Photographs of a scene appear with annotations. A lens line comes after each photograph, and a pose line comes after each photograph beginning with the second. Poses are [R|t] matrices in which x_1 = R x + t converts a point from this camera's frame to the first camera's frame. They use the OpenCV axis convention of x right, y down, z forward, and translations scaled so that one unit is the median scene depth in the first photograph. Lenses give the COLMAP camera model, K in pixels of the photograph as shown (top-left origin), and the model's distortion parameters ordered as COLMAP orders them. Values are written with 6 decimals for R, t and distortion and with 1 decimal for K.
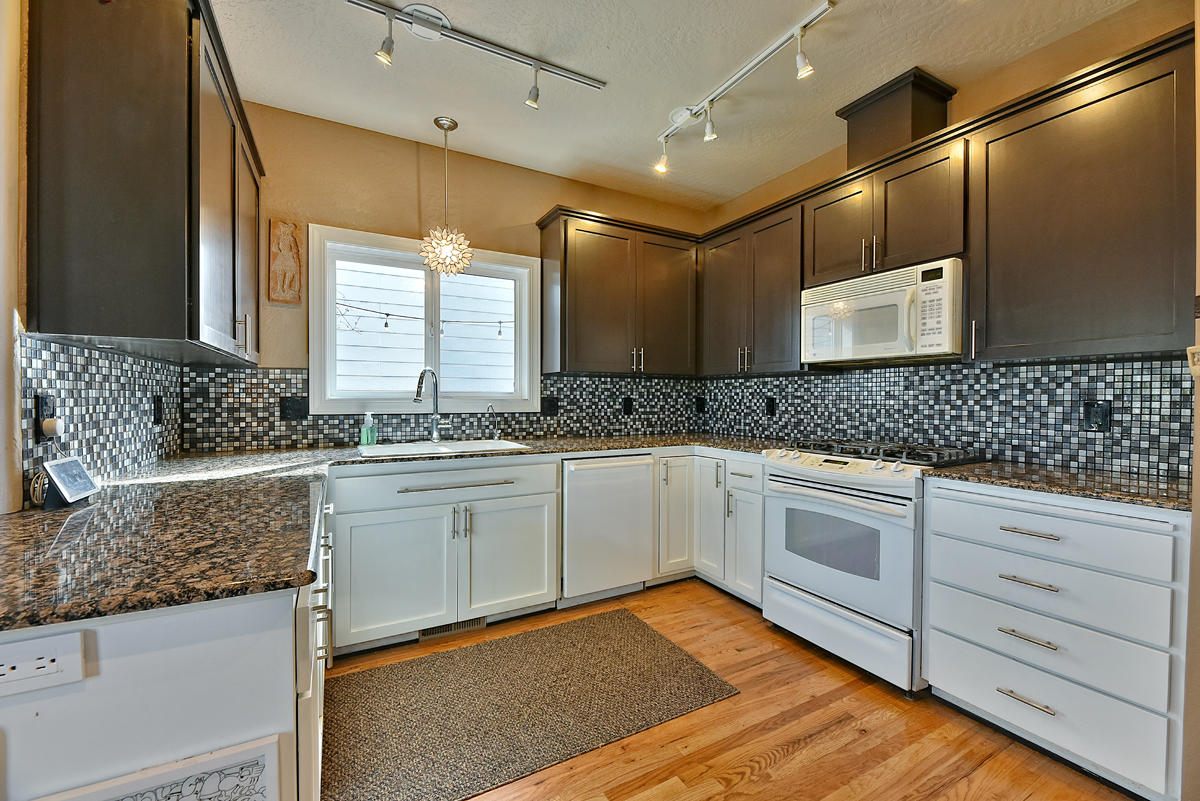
lens RADIAL K [[485.6, 0, 599.7], [0, 485.6, 402.6], [0, 0, 1]] dist [-0.001059, -0.000717]
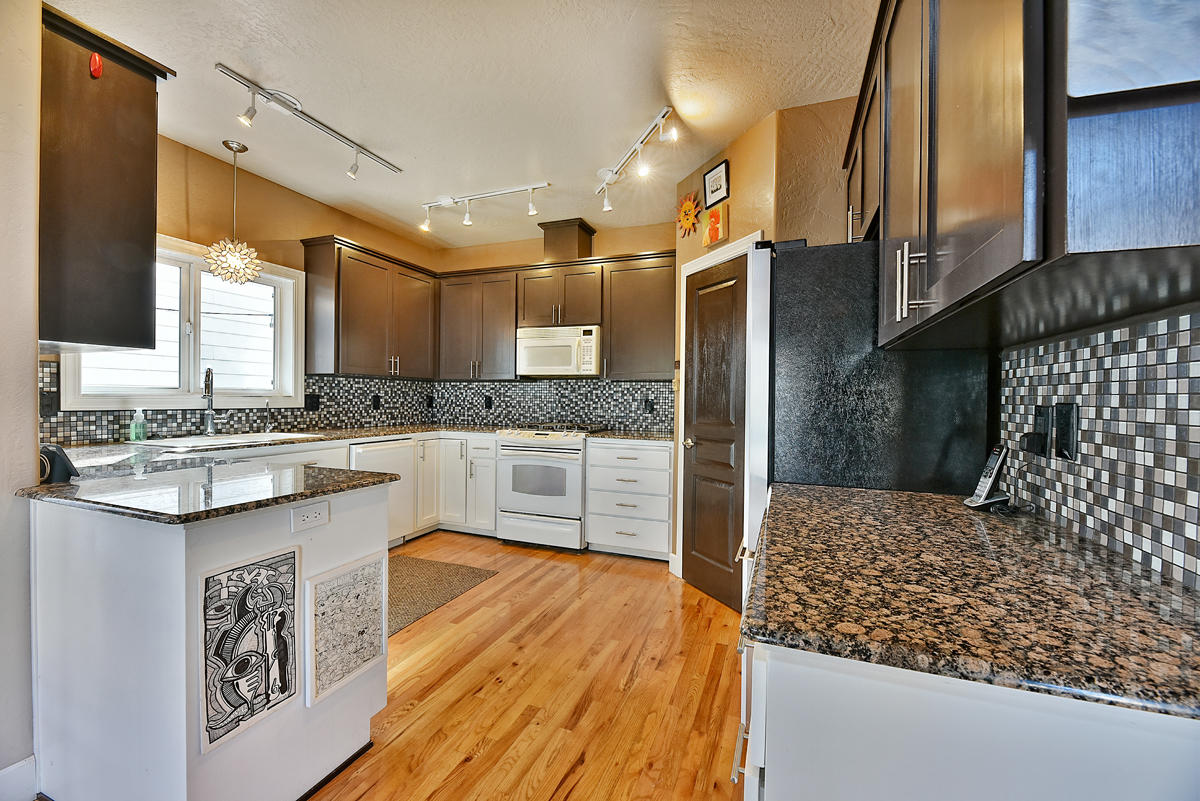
lens RADIAL K [[485.6, 0, 599.7], [0, 485.6, 402.6], [0, 0, 1]] dist [-0.001059, -0.000717]
pose [[0.767378, -0.000110, 0.641195, -0.346015], [-0.002870, 0.999989, 0.003606, 0.002154], [-0.641189, -0.004607, 0.767369, -0.340330]]
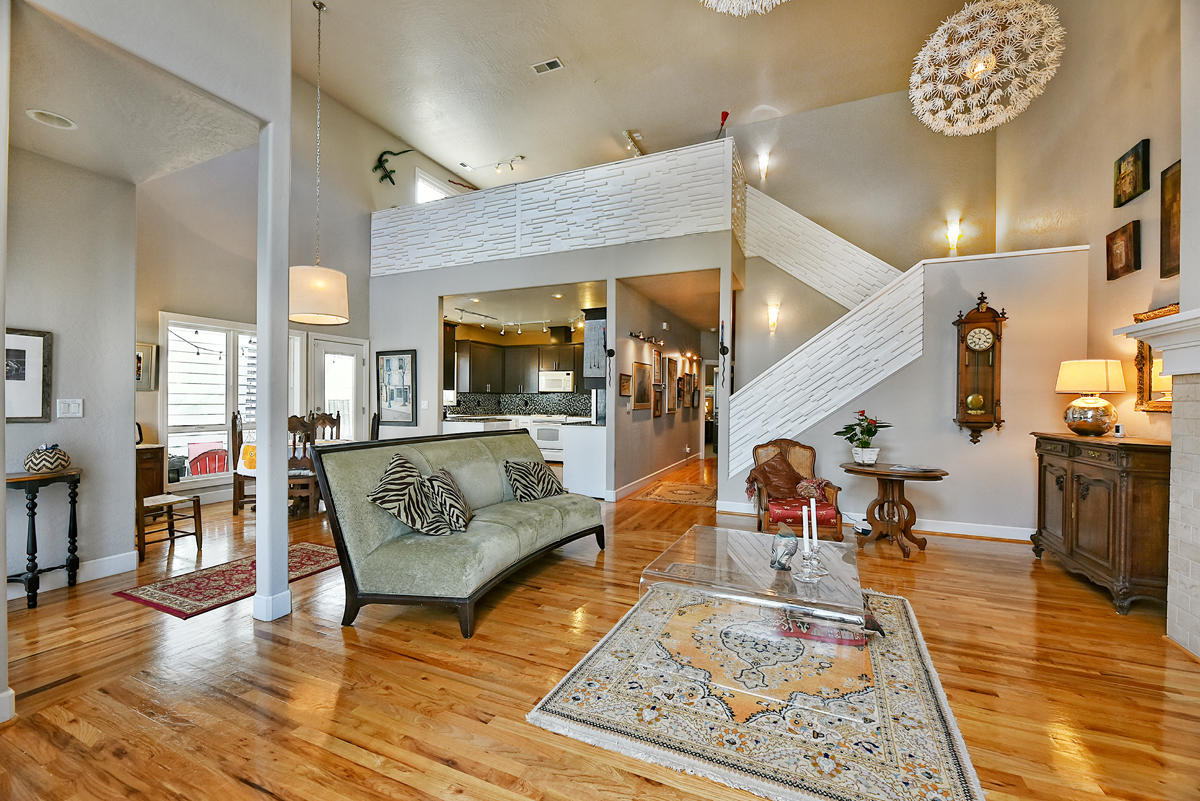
lens RADIAL K [[475.9, 0, 600.0], [0, 475.9, 400.5], [0, 0, 1]] dist [-0.001065, -0.000210]
pose [[0.791331, 0.001597, 0.611386, -1.274541], [0.001132, 0.999991, -0.004077, 0.002328], [-0.611387, 0.003918, 0.791322, -1.913129]]
